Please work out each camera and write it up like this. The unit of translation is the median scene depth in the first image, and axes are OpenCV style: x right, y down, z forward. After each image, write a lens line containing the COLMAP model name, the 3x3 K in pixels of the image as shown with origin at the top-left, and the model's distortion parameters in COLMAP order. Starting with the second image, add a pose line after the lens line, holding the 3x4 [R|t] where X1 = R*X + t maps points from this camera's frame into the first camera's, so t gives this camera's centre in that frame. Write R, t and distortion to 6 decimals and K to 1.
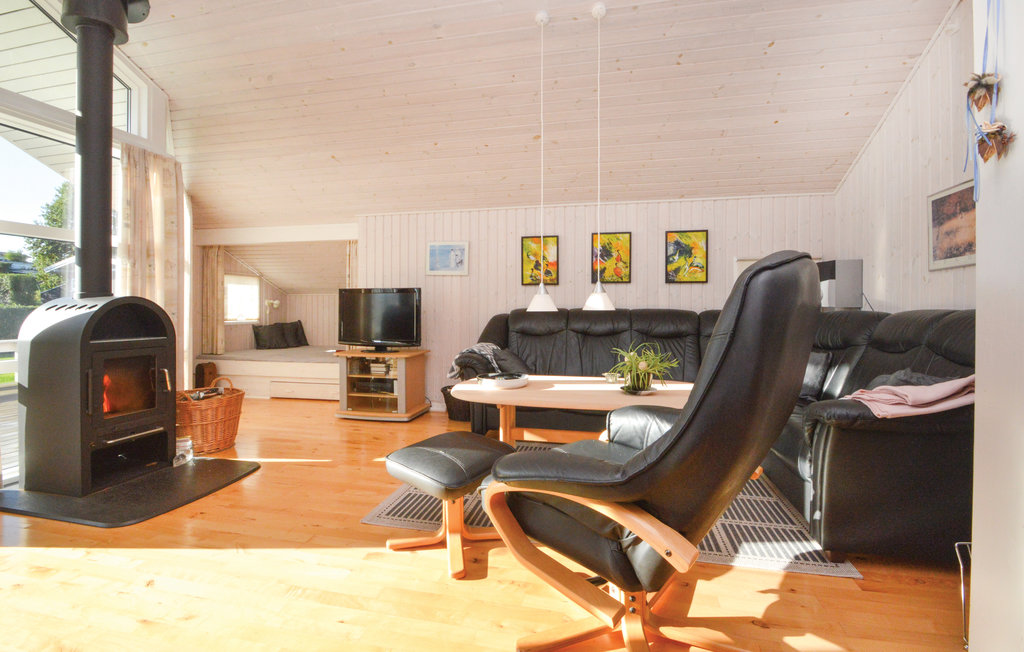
lens RADIAL K [[453.7, 0, 509.6], [0, 453.7, 307.8], [0, 0, 1]] dist [-0.007050, -0.005572]
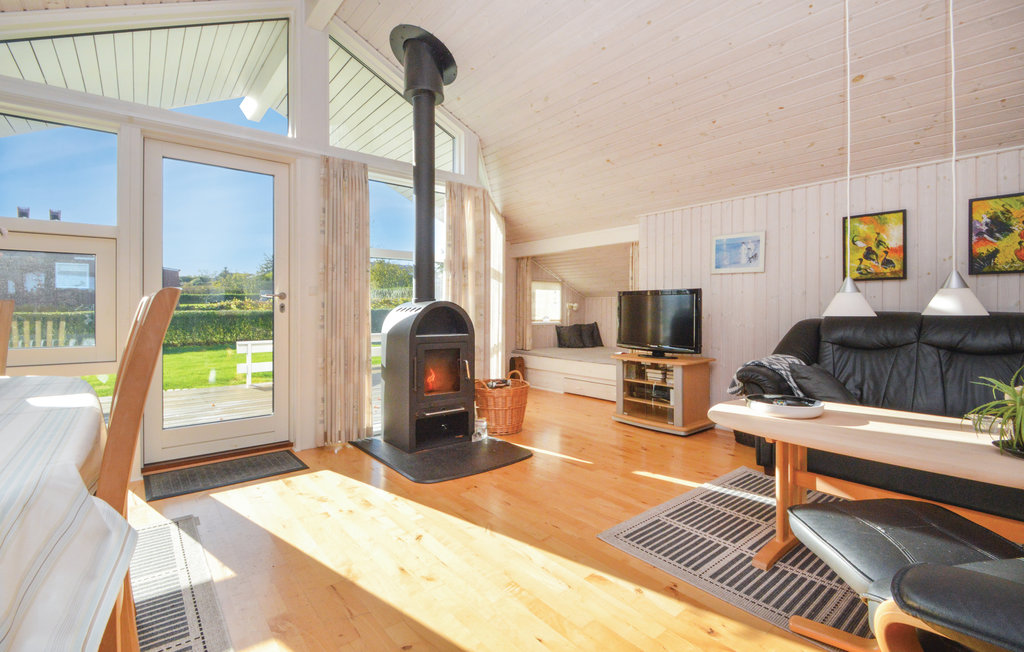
lens RADIAL K [[453.7, 0, 508.8], [0, 453.7, 309.4], [0, 0, 1]] dist [-0.007050, -0.005572]
pose [[0.789614, 0.001159, -0.613603, 0.065077], [-0.002838, 0.999994, -0.001763, 0.000165], [0.613598, 0.003134, 0.789613, 0.084251]]
